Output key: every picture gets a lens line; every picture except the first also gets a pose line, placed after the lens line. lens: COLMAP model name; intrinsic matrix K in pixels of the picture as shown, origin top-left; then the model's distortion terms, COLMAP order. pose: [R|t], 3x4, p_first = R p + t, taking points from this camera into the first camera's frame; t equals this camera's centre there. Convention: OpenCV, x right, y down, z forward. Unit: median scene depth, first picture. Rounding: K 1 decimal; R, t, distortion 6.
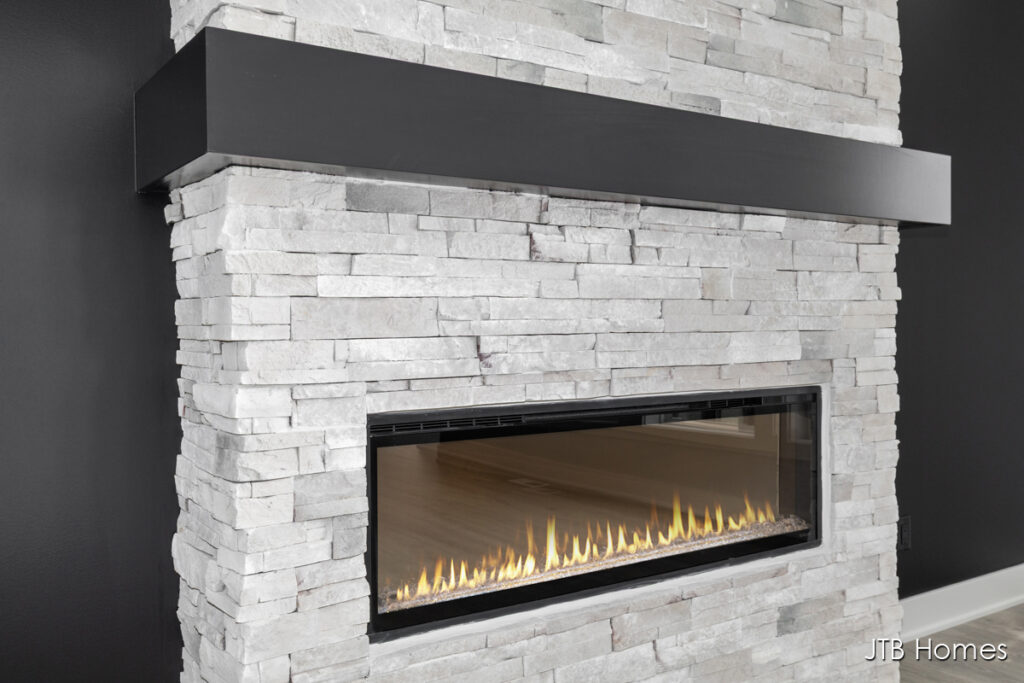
lens RADIAL K [[925.9, 0, 512.0], [0, 925.9, 341.5], [0, 0, 1]] dist [-0.005497, -0.001405]
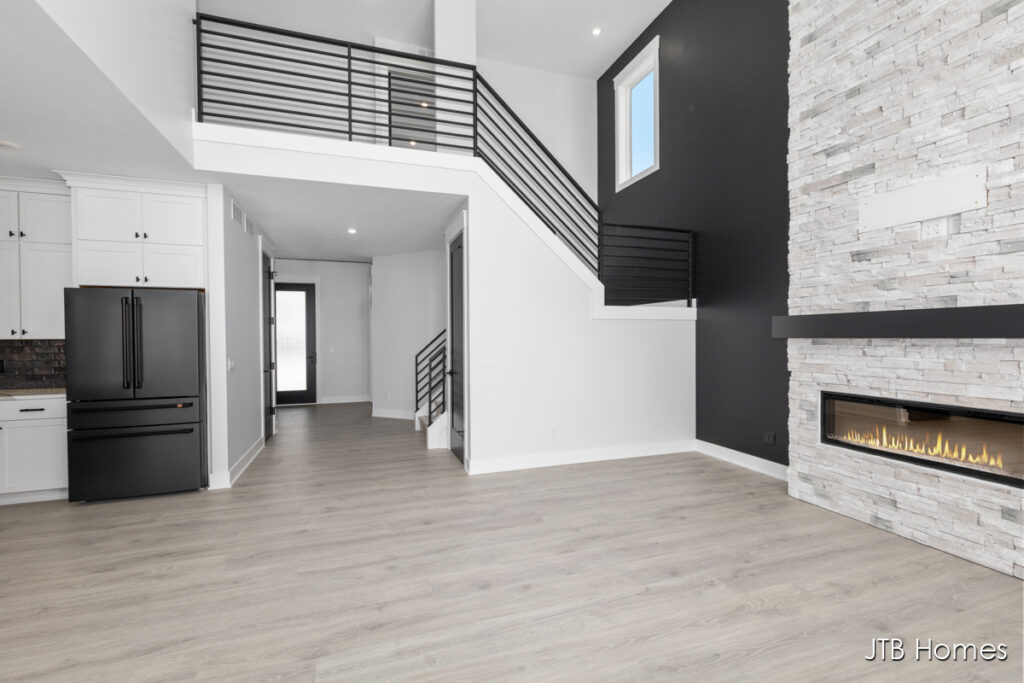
lens RADIAL K [[456.4, 0, 513.8], [0, 456.4, 341.0], [0, 0, 1]] dist [0.002045, 0.000227]
pose [[-0.257998, 0.012834, -0.966060, 2.037429], [-0.017457, 0.999687, 0.017943, -0.149127], [0.965988, 0.021494, -0.257693, 0.125784]]
